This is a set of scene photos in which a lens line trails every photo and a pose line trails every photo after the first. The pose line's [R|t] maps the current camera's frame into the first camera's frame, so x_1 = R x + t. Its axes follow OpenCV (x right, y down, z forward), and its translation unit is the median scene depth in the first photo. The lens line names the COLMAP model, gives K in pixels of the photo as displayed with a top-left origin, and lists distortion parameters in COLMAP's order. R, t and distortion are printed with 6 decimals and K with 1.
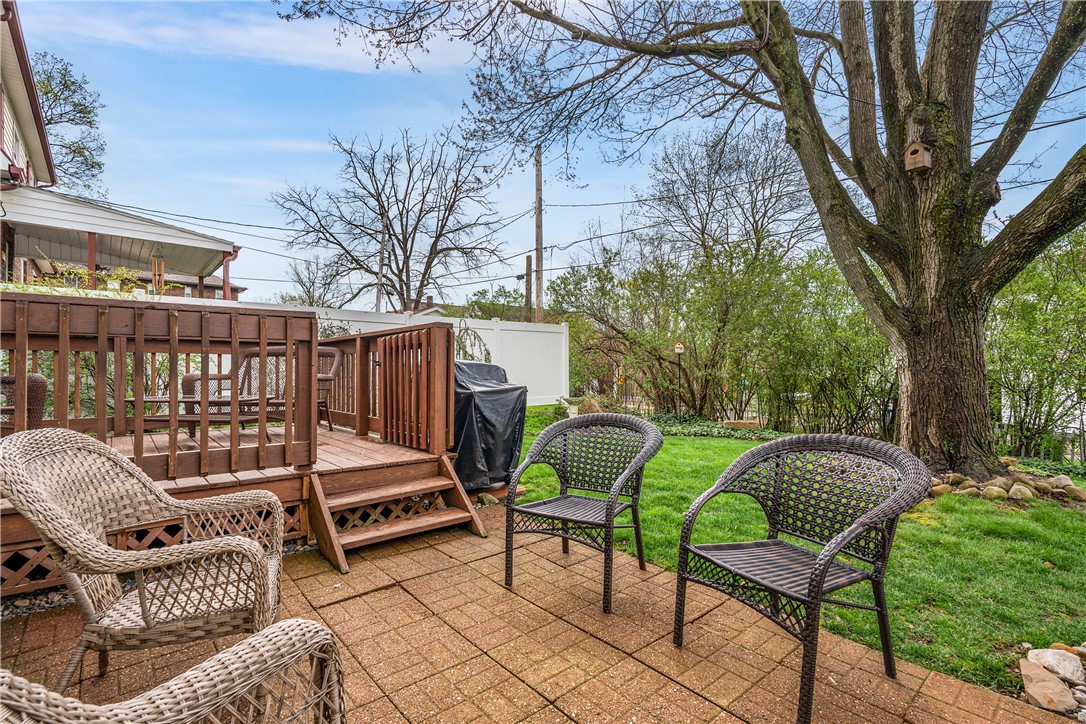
lens RADIAL K [[513.3, 0, 548.3], [0, 513.3, 371.3], [0, 0, 1]] dist [-0.000641, 0.000129]
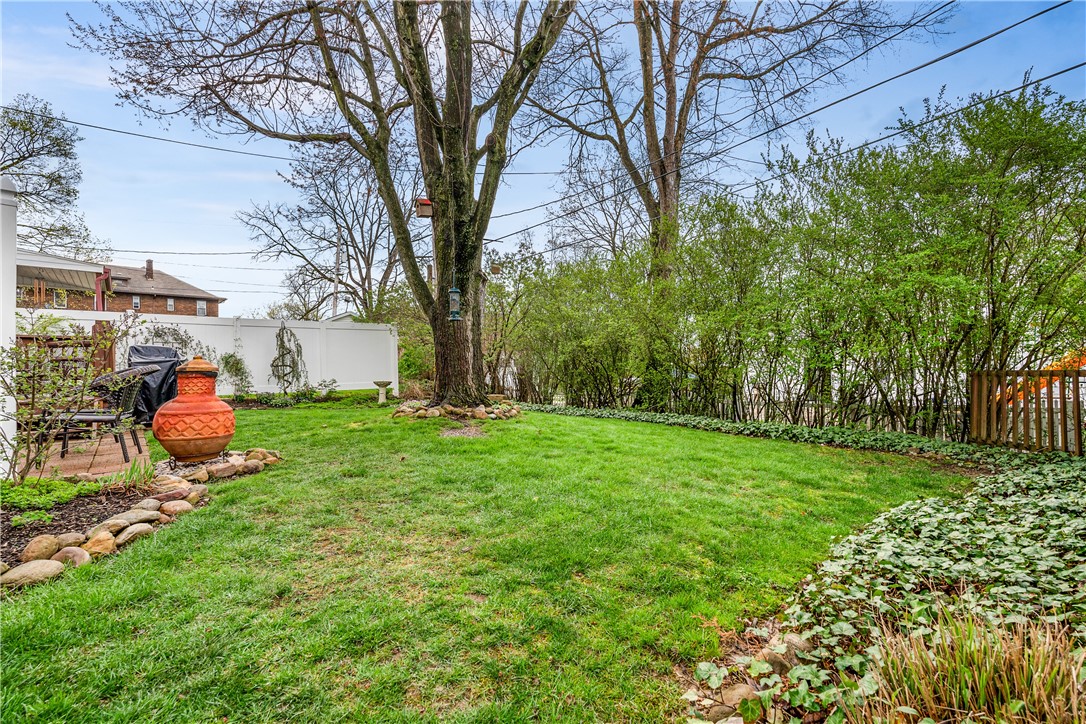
lens RADIAL K [[513.3, 0, 548.3], [0, 513.3, 371.3], [0, 0, 1]] dist [-0.000641, 0.000129]
pose [[0.999482, -0.016130, -0.027835, 0.182492], [0.015903, 0.999838, -0.008390, 0.015680], [0.027966, 0.007943, 0.999577, -0.088318]]
